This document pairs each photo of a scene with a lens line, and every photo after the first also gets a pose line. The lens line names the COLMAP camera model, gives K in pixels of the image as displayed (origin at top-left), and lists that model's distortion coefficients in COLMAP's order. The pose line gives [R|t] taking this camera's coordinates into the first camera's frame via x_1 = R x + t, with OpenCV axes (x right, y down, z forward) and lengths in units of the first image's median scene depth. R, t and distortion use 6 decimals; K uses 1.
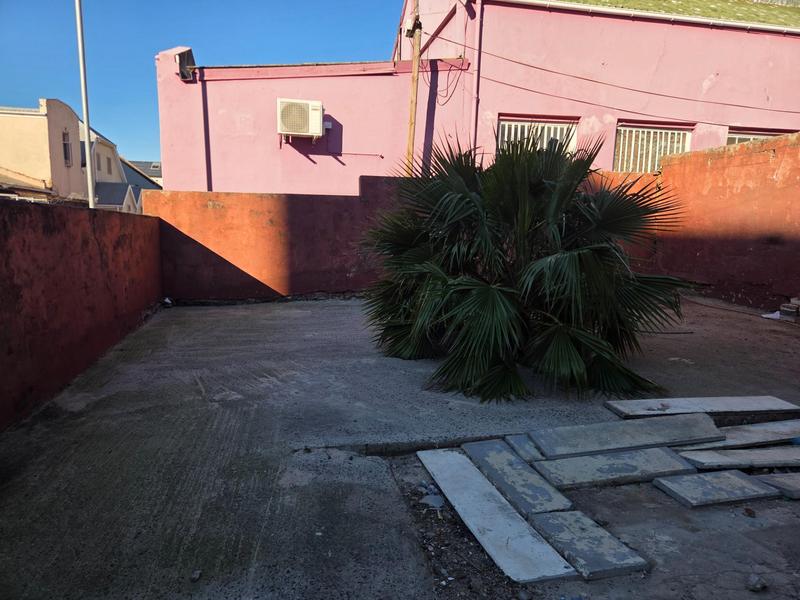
lens RADIAL K [[533.9, 0, 391.5], [0, 533.9, 295.3], [0, 0, 1]] dist [0.040549, -0.025844]
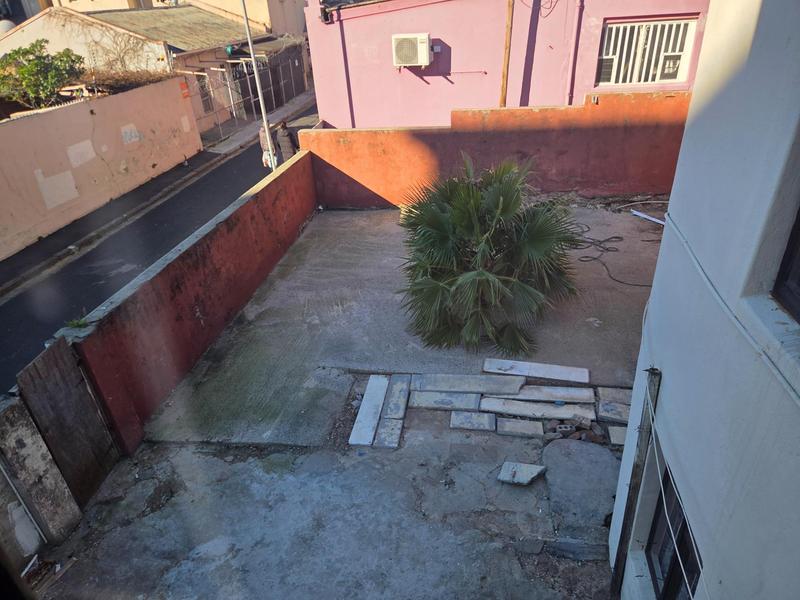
lens RADIAL K [[533.9, 0, 403.3], [0, 533.9, 299.6], [0, 0, 1]] dist [0.040549, -0.025844]
pose [[0.925089, 0.129808, -0.356876, 0.758850], [0.024541, 0.917364, 0.397292, -0.713624], [0.378957, -0.376288, 0.845458, -0.571929]]
